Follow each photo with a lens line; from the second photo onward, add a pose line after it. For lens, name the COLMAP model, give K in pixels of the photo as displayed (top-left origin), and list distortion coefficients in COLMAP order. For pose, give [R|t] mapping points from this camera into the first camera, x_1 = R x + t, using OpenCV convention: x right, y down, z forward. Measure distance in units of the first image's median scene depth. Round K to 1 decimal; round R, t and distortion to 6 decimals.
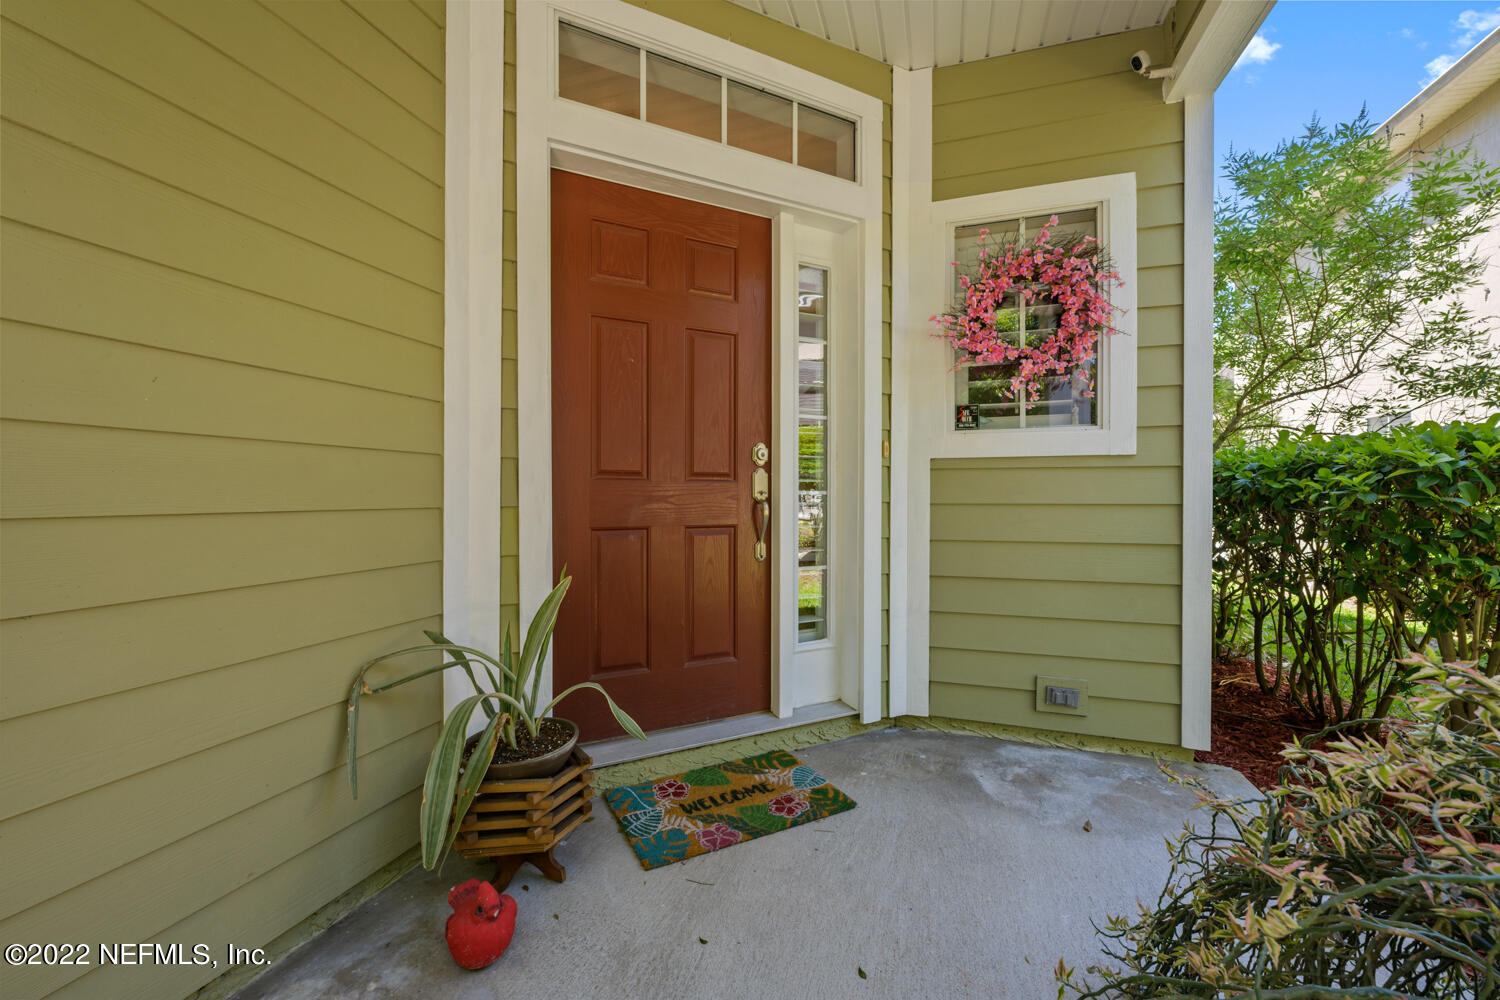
lens RADIAL K [[610.3, 0, 755.2], [0, 610.3, 515.7], [0, 0, 1]] dist [-0.009314, -0.000113]
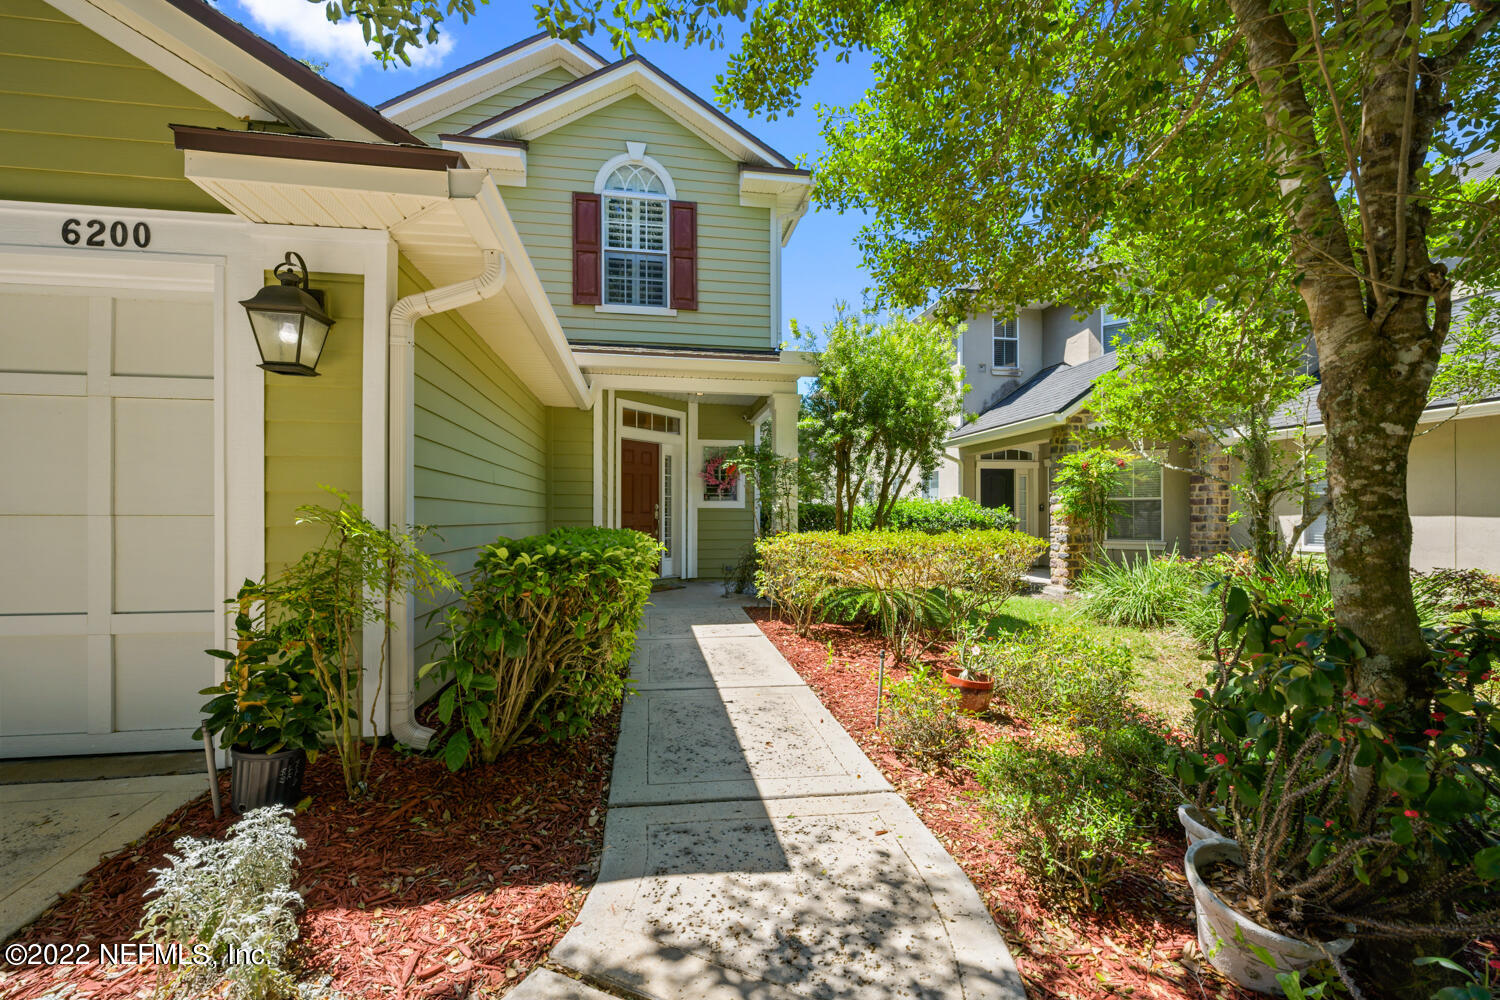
lens RADIAL K [[610.3, 0, 755.2], [0, 610.3, 515.7], [0, 0, 1]] dist [-0.009314, -0.000113]
pose [[0.878562, -0.001252, 0.477626, -1.234088], [0.001427, 0.999999, -0.000003, -0.046085], [-0.477625, 0.000684, 0.878563, -2.555874]]
